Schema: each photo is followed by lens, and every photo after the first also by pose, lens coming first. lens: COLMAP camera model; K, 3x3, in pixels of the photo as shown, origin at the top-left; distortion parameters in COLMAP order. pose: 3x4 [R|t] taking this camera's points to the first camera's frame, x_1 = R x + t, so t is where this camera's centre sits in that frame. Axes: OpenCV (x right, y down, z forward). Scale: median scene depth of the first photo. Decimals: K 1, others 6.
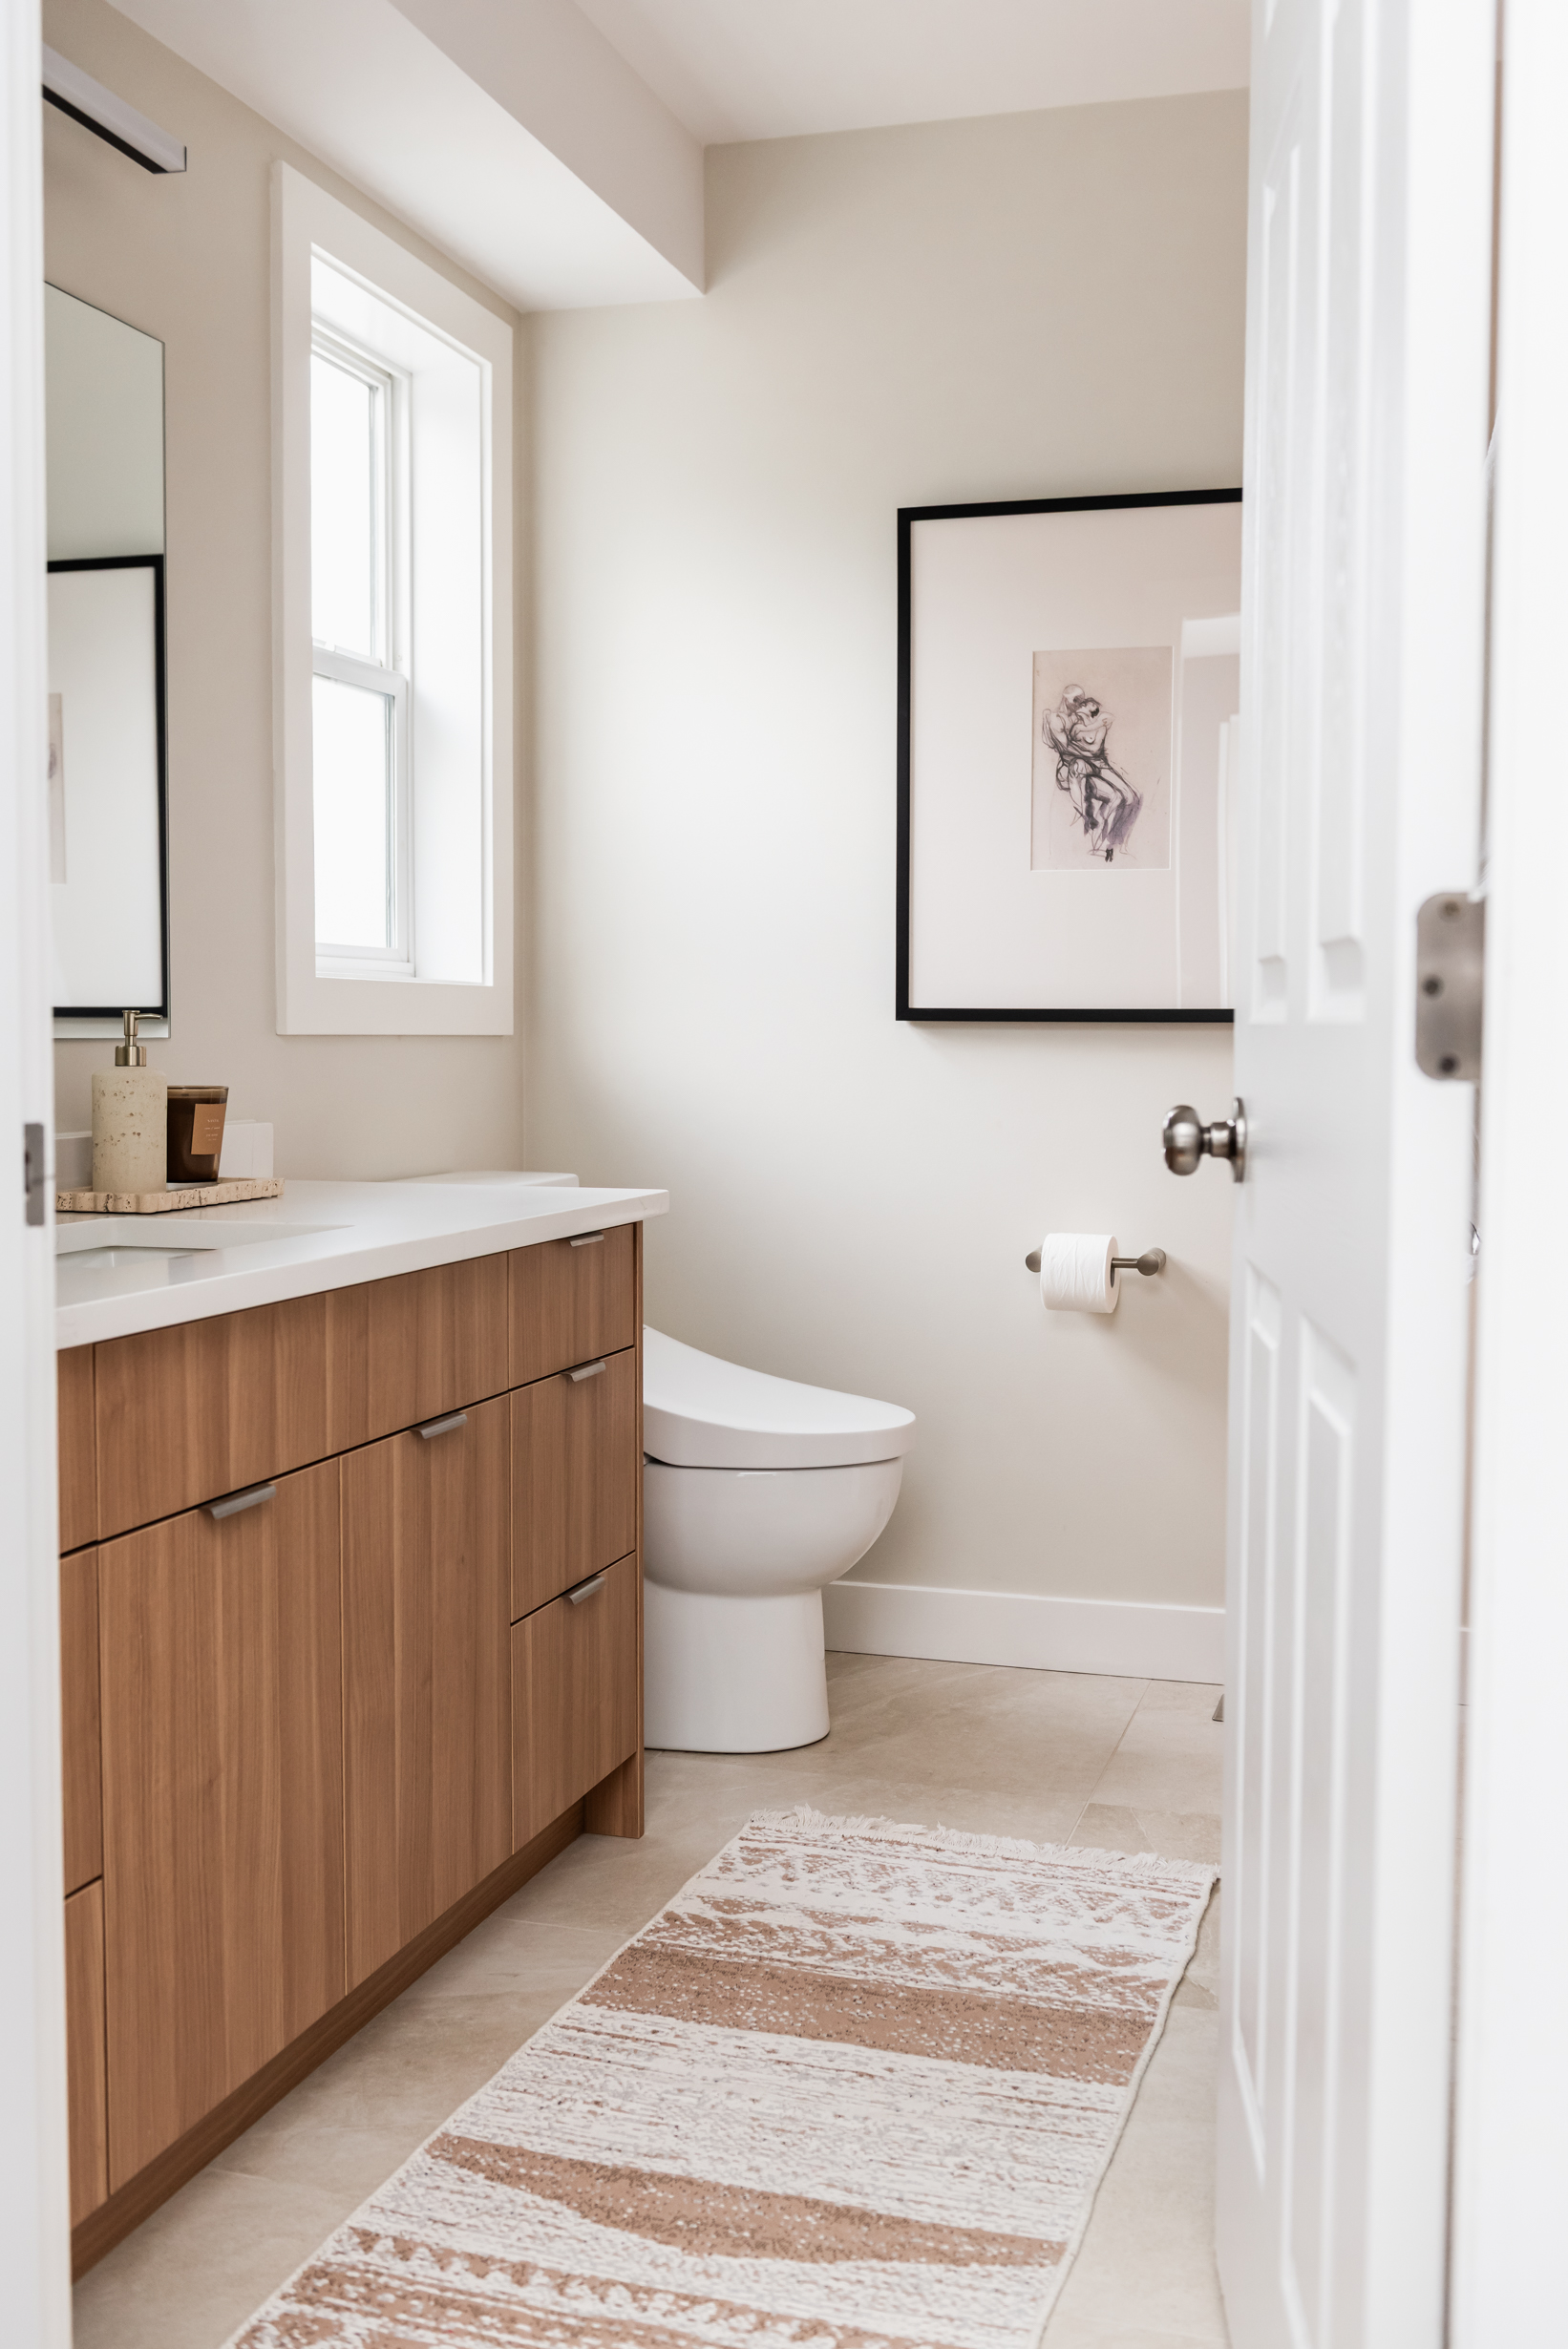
lens RADIAL K [[2253.4, 0, 784.0], [0, 2253.4, 1174.5], [0, 0, 1]] dist [-0.000806, -0.004020]
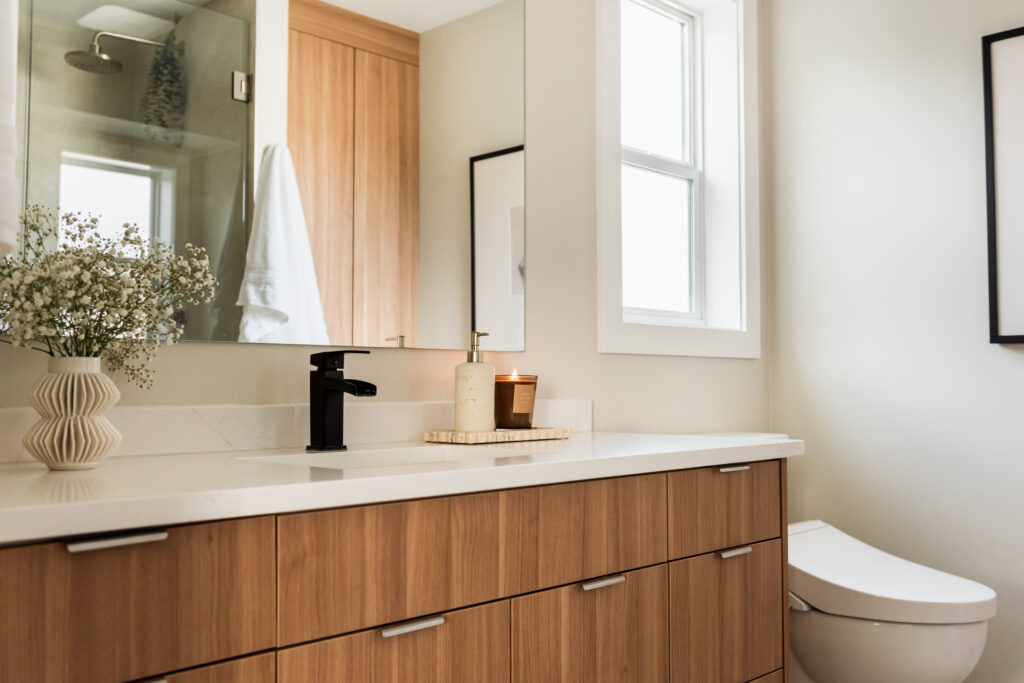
lens RADIAL K [[982.3, 0, 523.7], [0, 982.3, 350.6], [0, 0, 1]] dist [-0.000806, -0.004020]
pose [[0.892891, -0.023165, -0.449677, 0.100376], [-0.021867, 0.995267, -0.094690, 0.016237], [0.449742, 0.094381, 0.888158, 0.329307]]
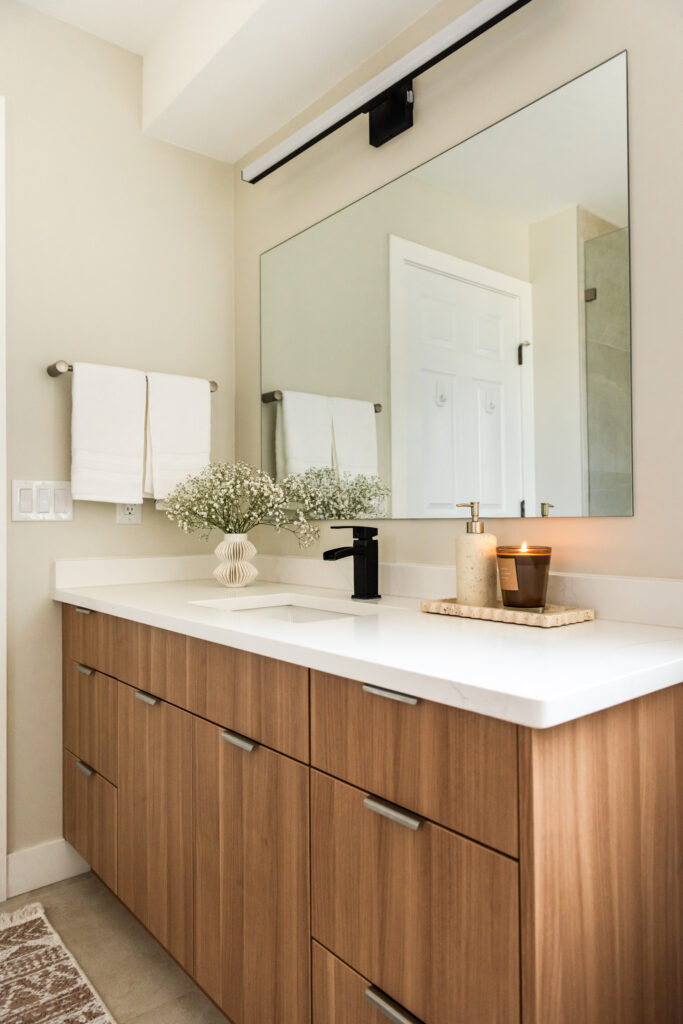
lens RADIAL K [[677.4, 0, 341.5], [0, 677.4, 512.0], [0, 0, 1]] dist [0.006468, 0.004766]
pose [[-0.546700, -0.013821, -0.837215, 0.223770], [-0.047503, 0.998765, 0.014532, -0.069478], [0.835980, 0.047715, -0.546681, 1.240776]]
